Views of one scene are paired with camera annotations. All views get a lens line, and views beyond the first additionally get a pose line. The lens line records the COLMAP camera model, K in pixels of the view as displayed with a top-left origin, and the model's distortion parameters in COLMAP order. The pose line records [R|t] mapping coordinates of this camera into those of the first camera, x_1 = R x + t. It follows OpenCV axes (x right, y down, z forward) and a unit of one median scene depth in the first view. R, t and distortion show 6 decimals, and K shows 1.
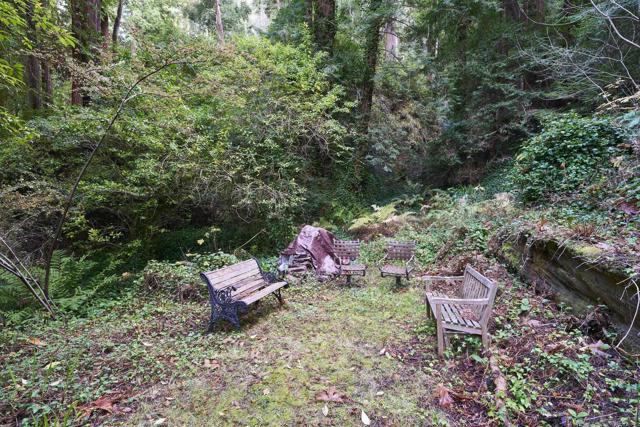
lens RADIAL K [[316.9, 0, 320.0], [0, 316.9, 213.5], [0, 0, 1]] dist [-0.001872, -0.000209]
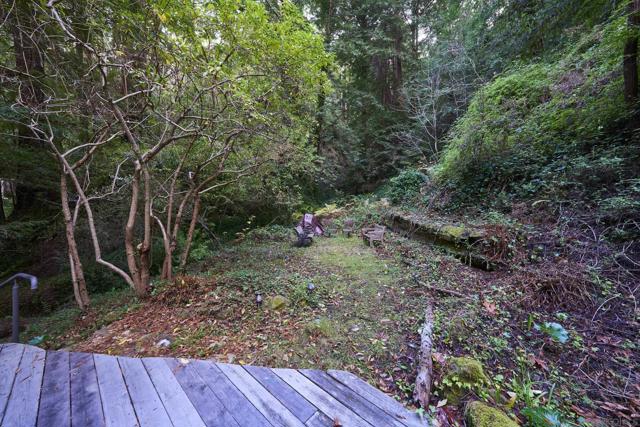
lens RADIAL K [[222.2, 0, 318.5], [0, 222.2, 205.5], [0, 0, 1]] dist [-0.000414, 0.000025]
pose [[0.971749, -0.000604, 0.236017, -0.202918], [0.003425, 0.999927, -0.011545, -0.000490], [-0.235993, 0.012027, 0.971680, -0.339777]]
